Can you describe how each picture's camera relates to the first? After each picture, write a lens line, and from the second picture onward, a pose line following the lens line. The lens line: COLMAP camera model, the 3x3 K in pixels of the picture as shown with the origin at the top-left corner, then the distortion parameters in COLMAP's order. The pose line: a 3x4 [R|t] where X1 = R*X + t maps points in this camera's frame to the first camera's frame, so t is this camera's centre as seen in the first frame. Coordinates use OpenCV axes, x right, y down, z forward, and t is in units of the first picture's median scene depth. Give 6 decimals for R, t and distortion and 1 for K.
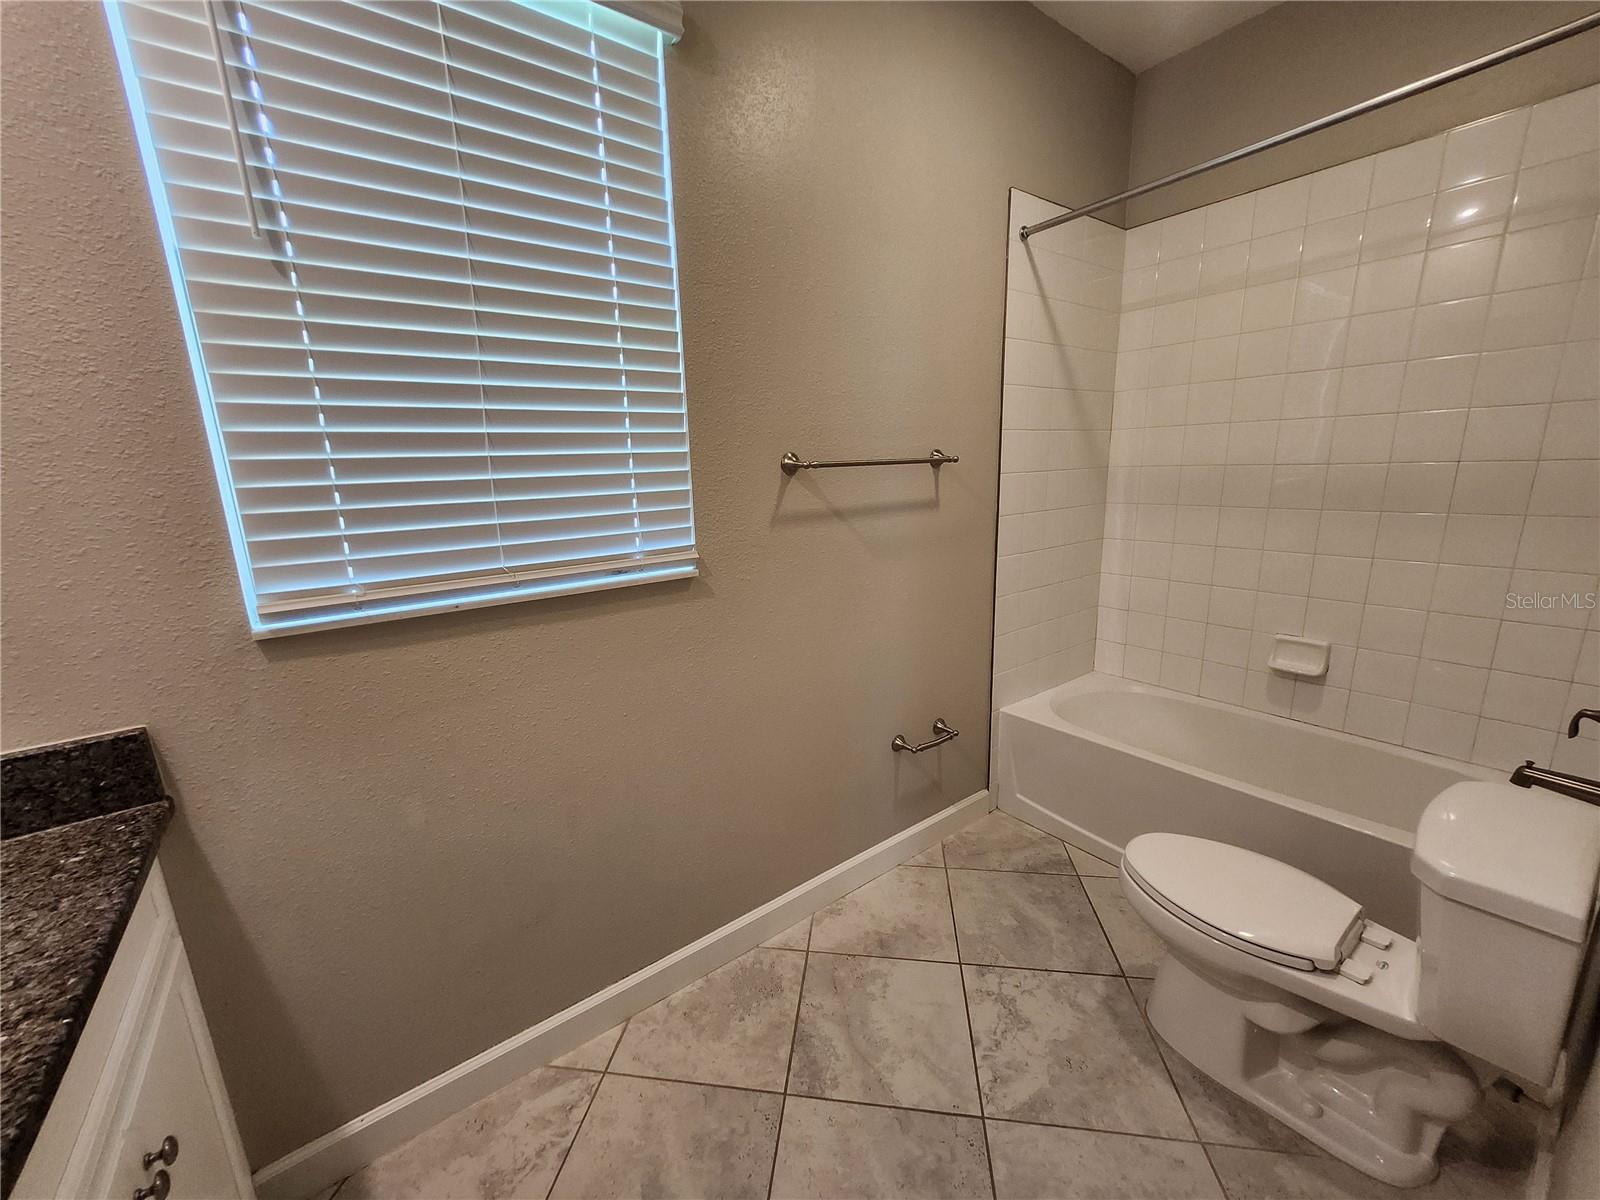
lens RADIAL K [[635.3, 0, 790.9], [0, 635.3, 606.6], [0, 0, 1]] dist [-0.002273, -0.000059]
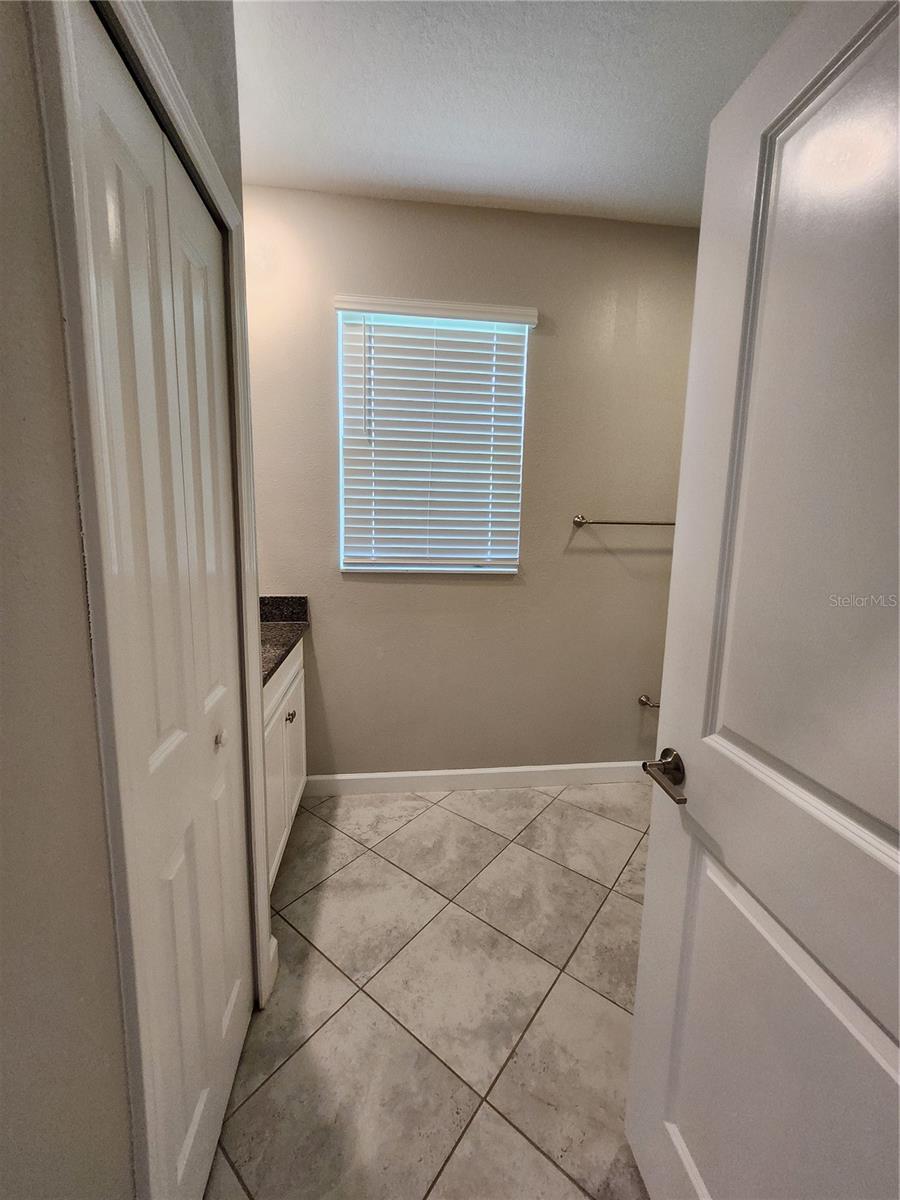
lens RADIAL K [[476.5, 0, 446.0], [0, 476.5, 588.0], [0, 0, 1]] dist [-0.002273, -0.000059]
pose [[0.867127, 0.116811, -0.484196, 0.458019], [-0.158272, 0.986347, -0.045488, 0.117282], [0.472272, 0.116078, 0.873776, -0.476636]]
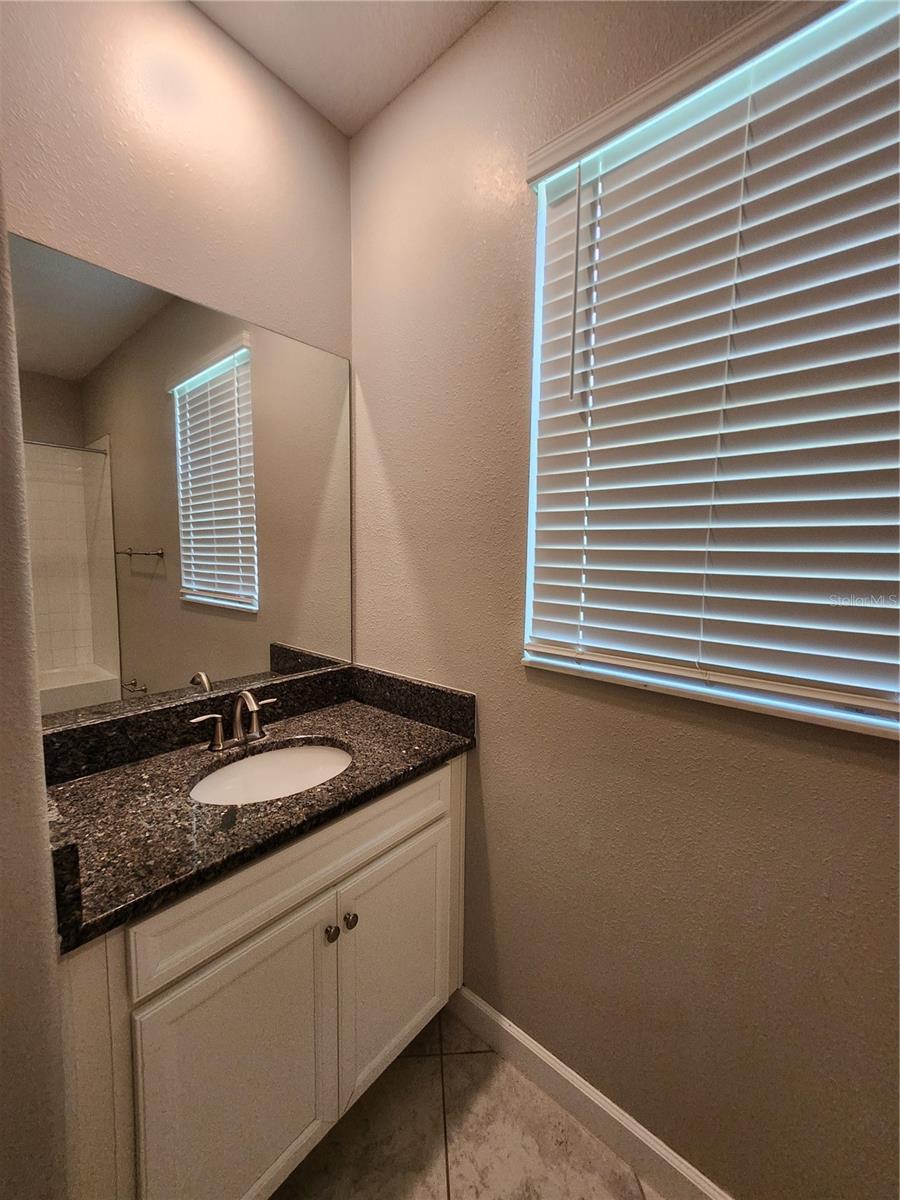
lens RADIAL K [[471.4, 0, 453.1], [0, 471.4, 595.4], [0, 0, 1]] dist [-0.002204, 0.003137]
pose [[0.217622, 0.128048, -0.967597, 0.150531], [-0.239544, 0.968044, 0.074231, -0.121819], [0.946181, 0.215628, 0.241341, 0.432221]]
